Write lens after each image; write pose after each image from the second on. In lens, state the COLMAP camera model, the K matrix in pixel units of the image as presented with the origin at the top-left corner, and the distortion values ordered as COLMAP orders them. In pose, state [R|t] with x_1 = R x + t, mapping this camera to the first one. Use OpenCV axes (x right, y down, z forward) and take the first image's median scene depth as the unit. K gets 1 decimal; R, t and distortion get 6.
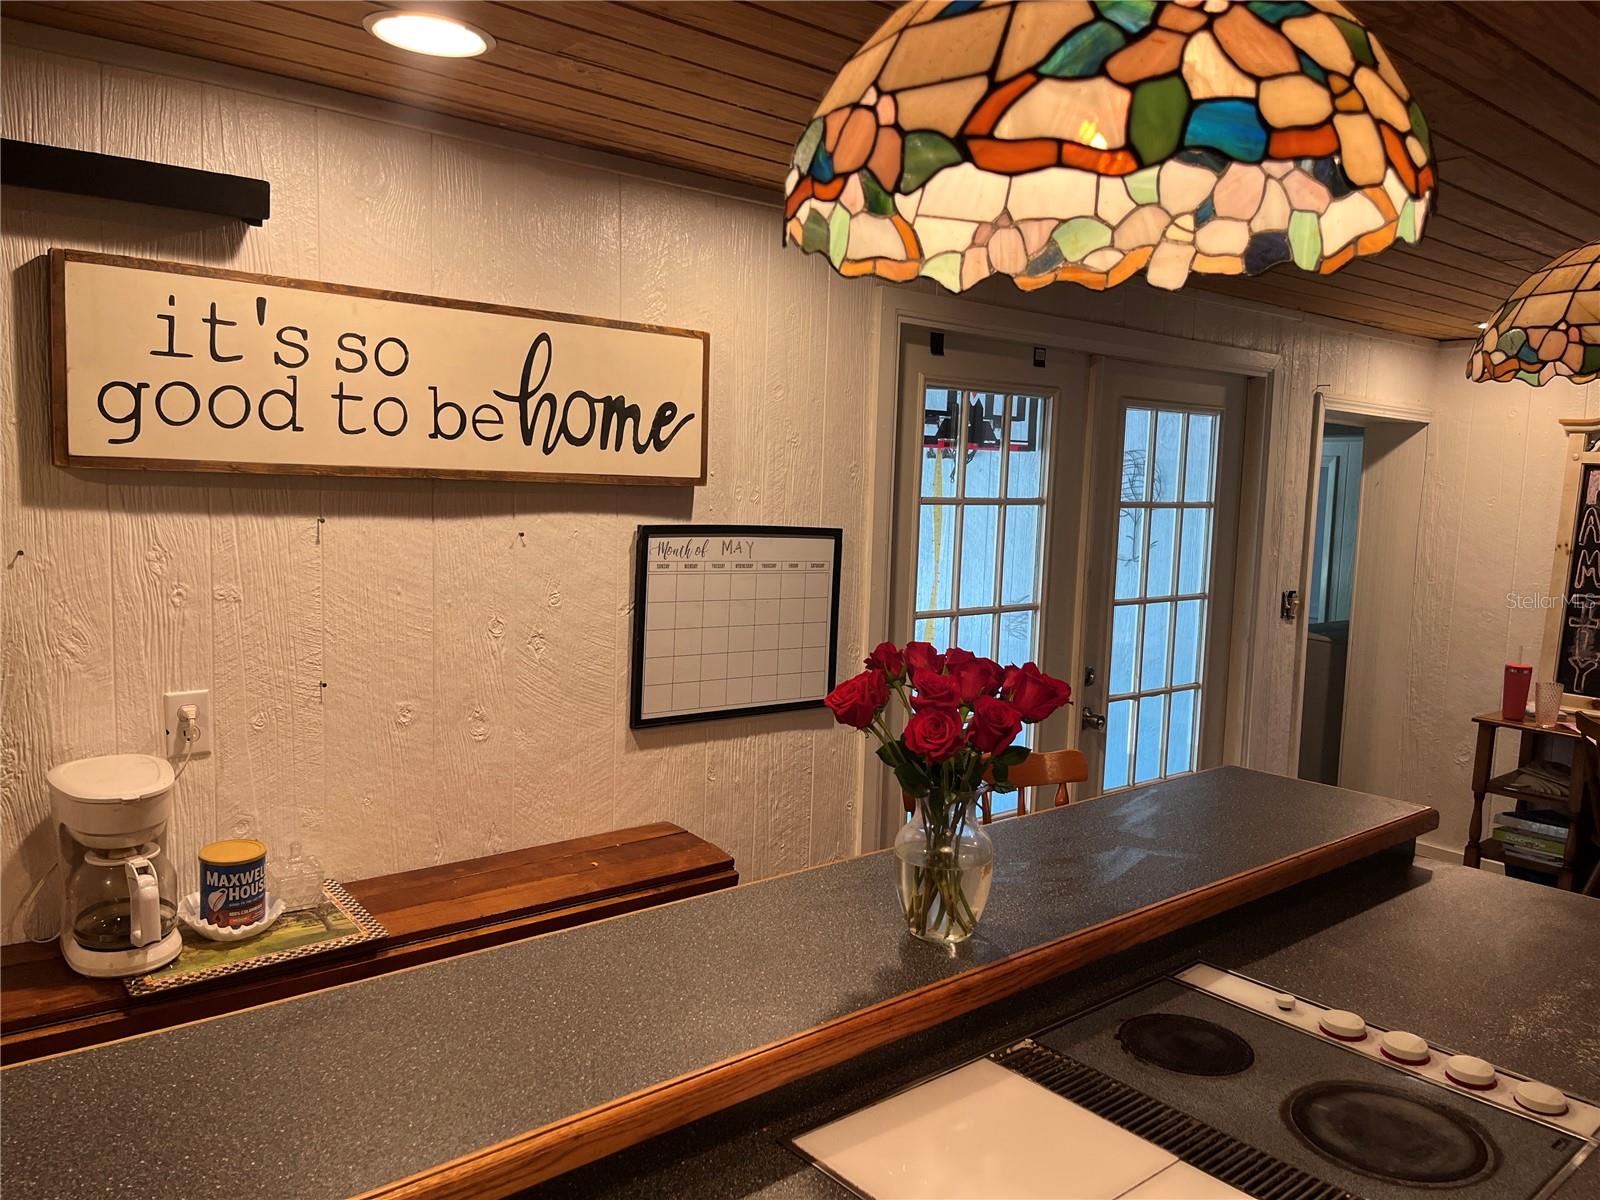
lens RADIAL K [[1206.1, 0, 800.0], [0, 1206.1, 600.0], [0, 0, 1]] dist [0.058169, -0.073893]
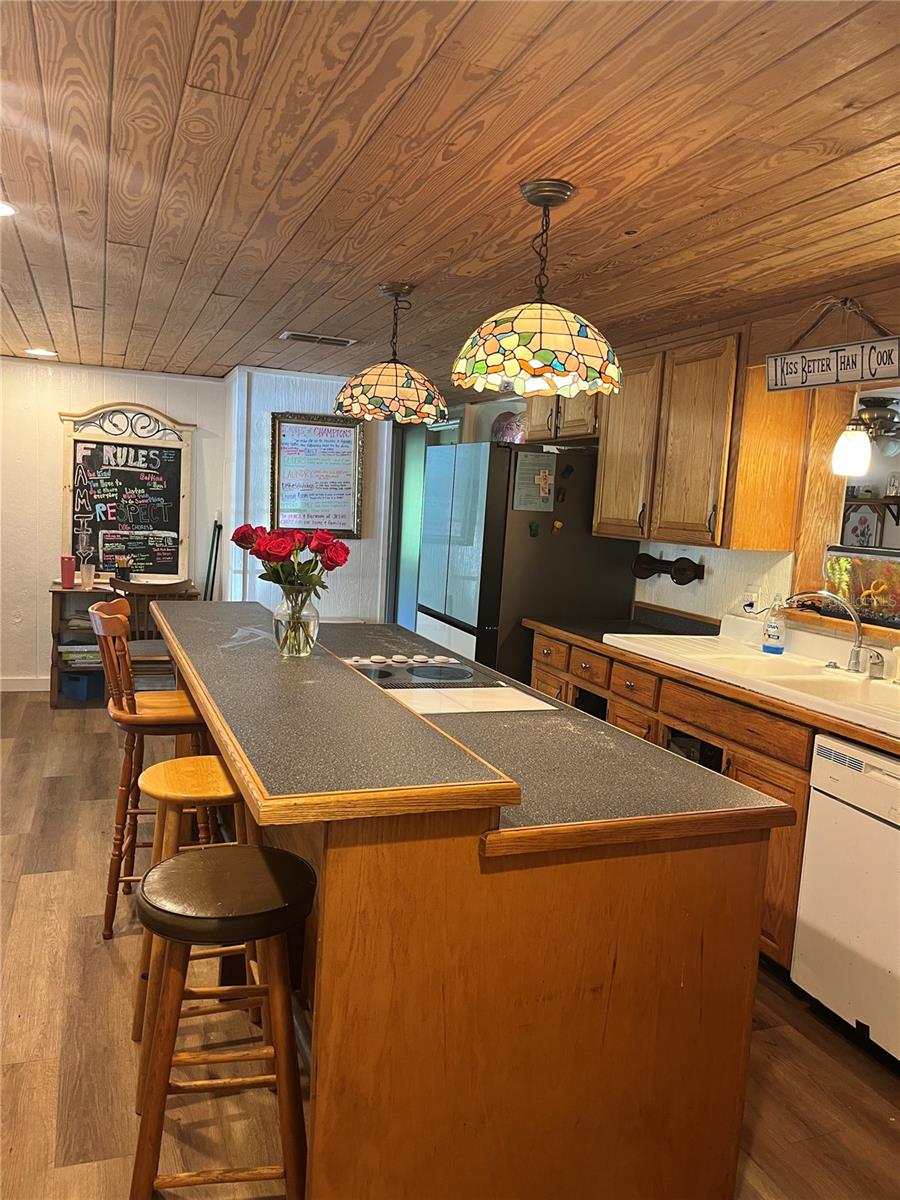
lens RADIAL K [[904.6, 0, 449.8], [0, 904.6, 607.2], [0, 0, 1]] dist [0.058169, -0.073893]
pose [[0.335497, -0.121737, 0.934142, -0.448318], [0.049674, 0.992522, 0.111504, 0.008089], [-0.940731, 0.008993, 0.339035, 0.060257]]
